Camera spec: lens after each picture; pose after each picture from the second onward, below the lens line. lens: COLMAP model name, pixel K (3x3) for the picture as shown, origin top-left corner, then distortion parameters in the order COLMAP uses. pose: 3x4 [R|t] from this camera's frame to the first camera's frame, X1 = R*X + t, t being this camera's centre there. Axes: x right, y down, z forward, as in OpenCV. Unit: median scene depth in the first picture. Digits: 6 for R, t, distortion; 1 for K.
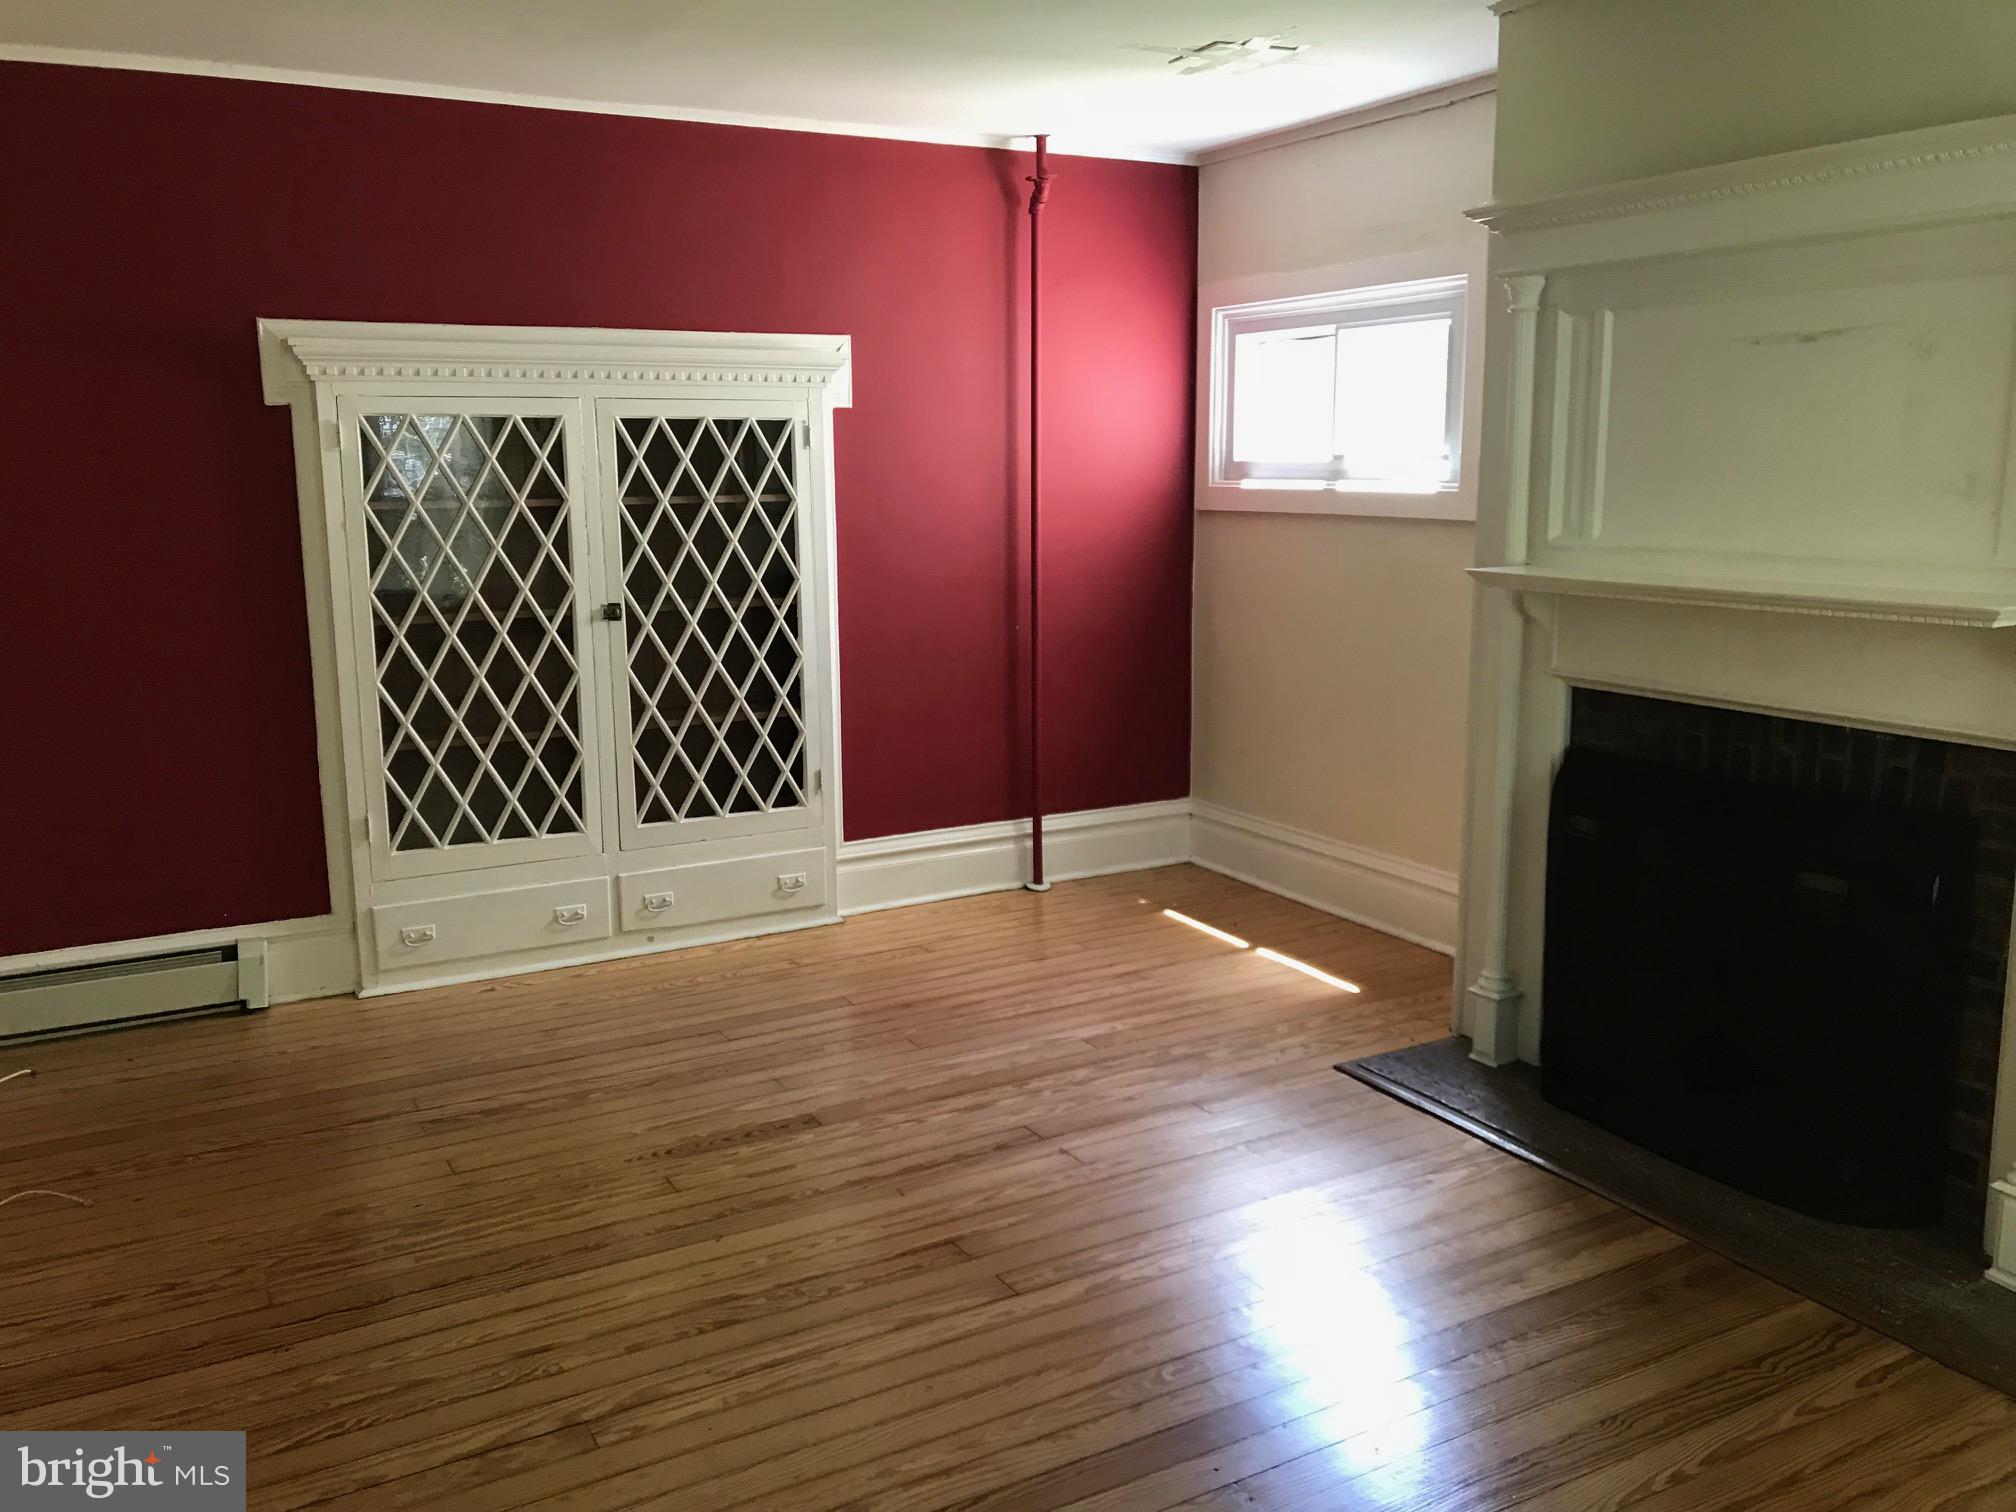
lens RADIAL K [[1652.7, 0, 992.8], [0, 1652.7, 757.0], [0, 0, 1]] dist [0.055420, -0.068627]
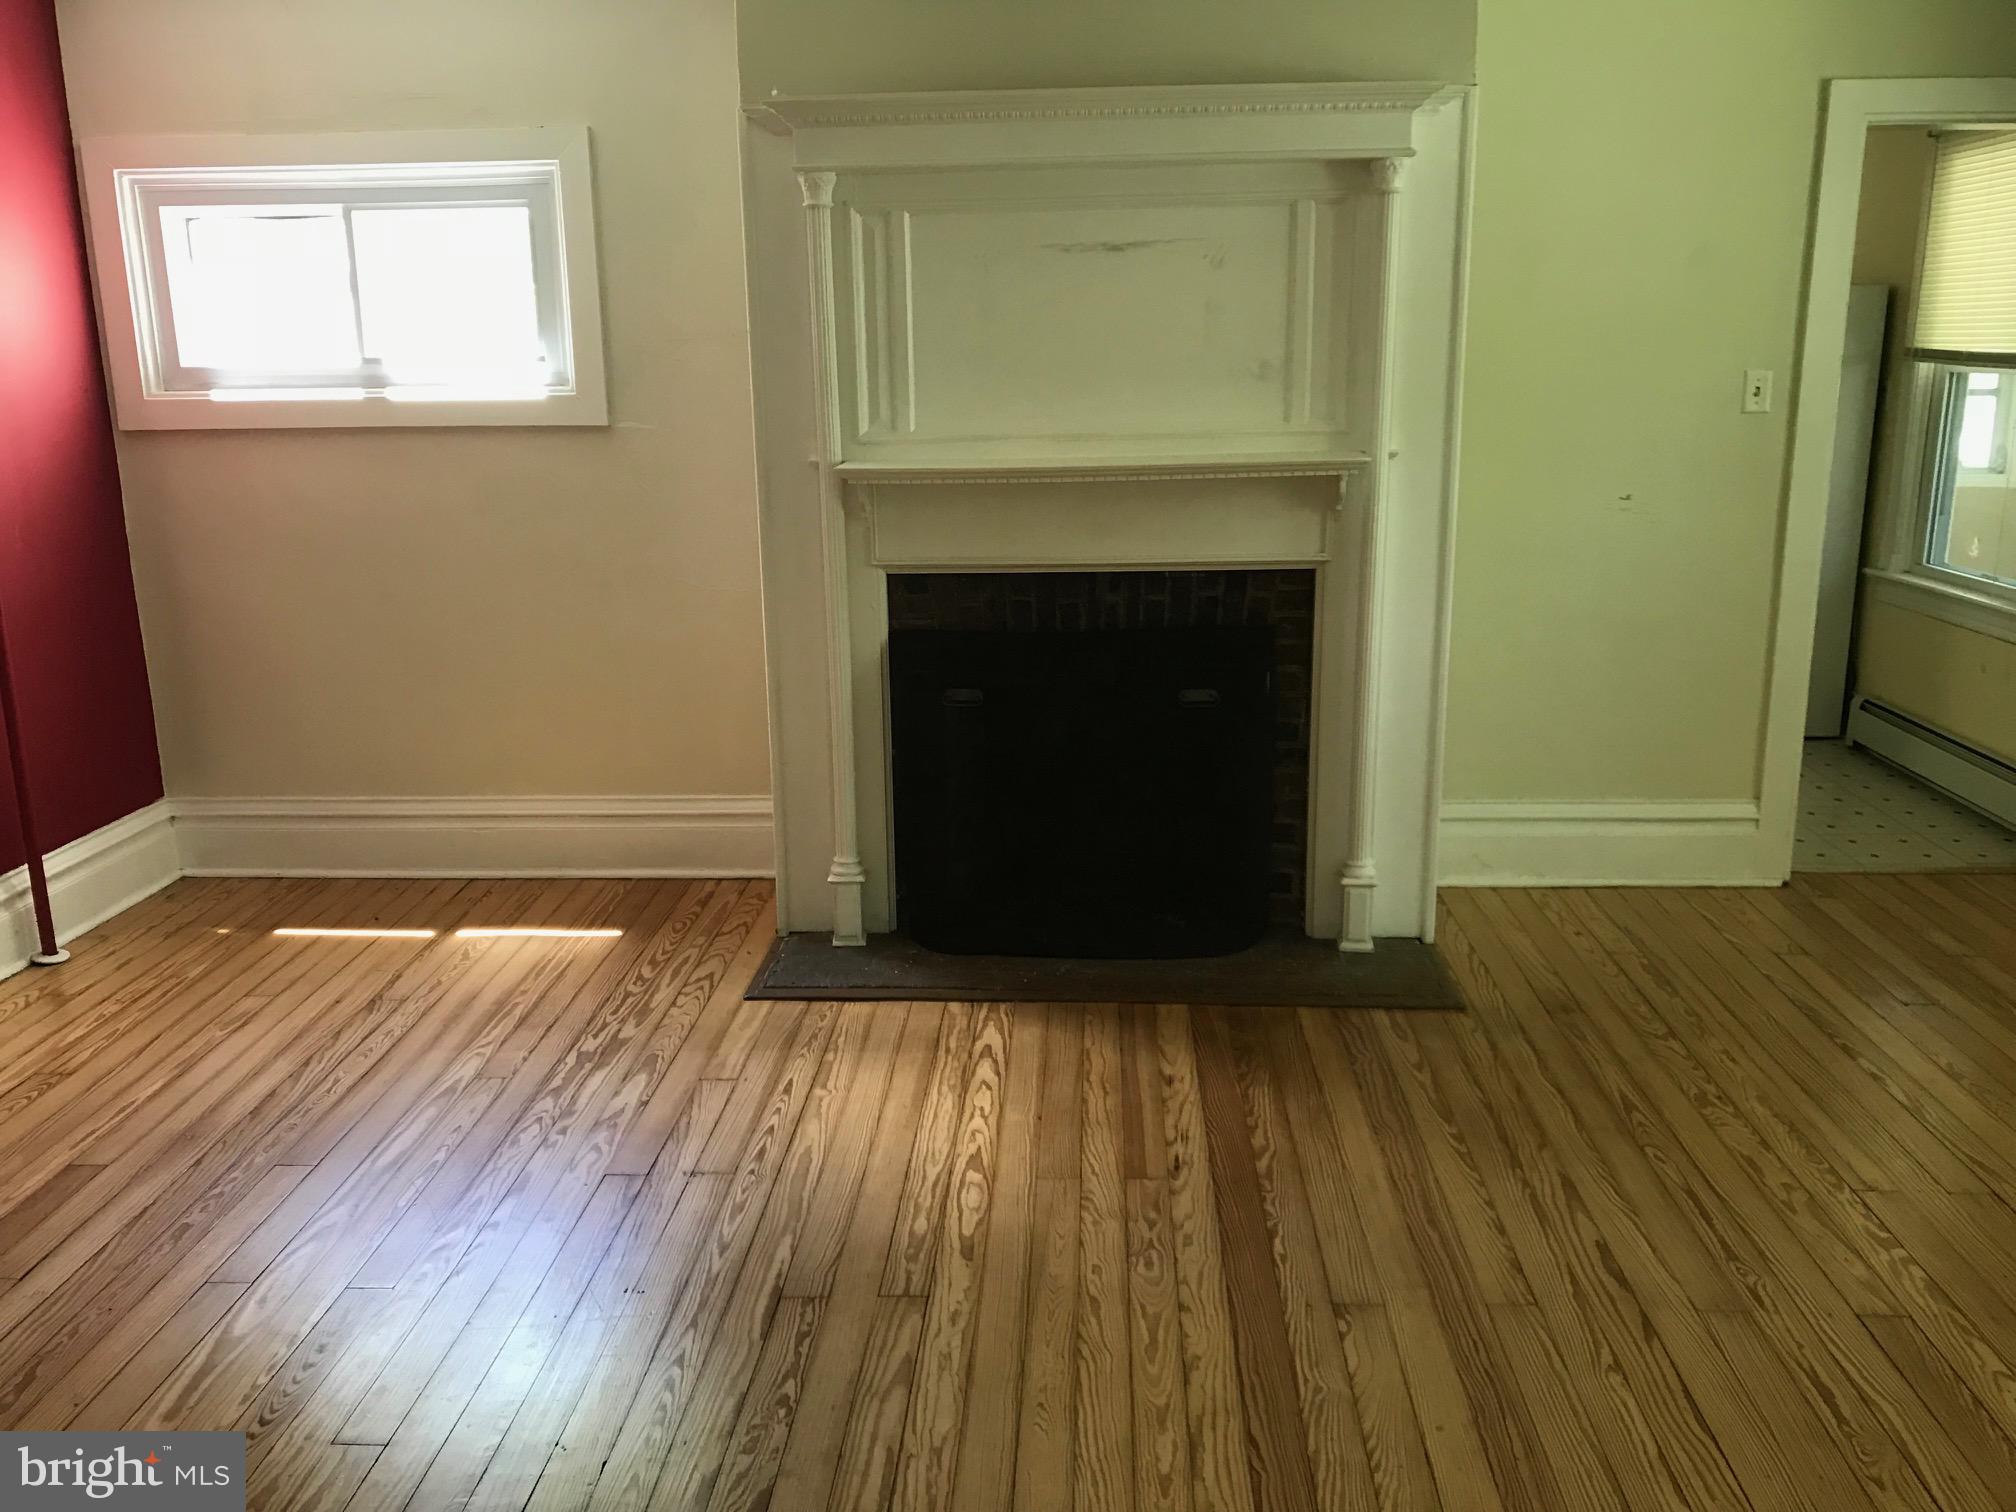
lens RADIAL K [[1652.7, 0, 1004.7], [0, 1652.7, 770.3], [0, 0, 1]] dist [0.055420, -0.068627]
pose [[0.546636, -0.214540, 0.809420, -0.374361], [0.166401, 0.975175, 0.146096, -0.047129], [-0.820670, 0.054827, 0.568766, 0.261155]]
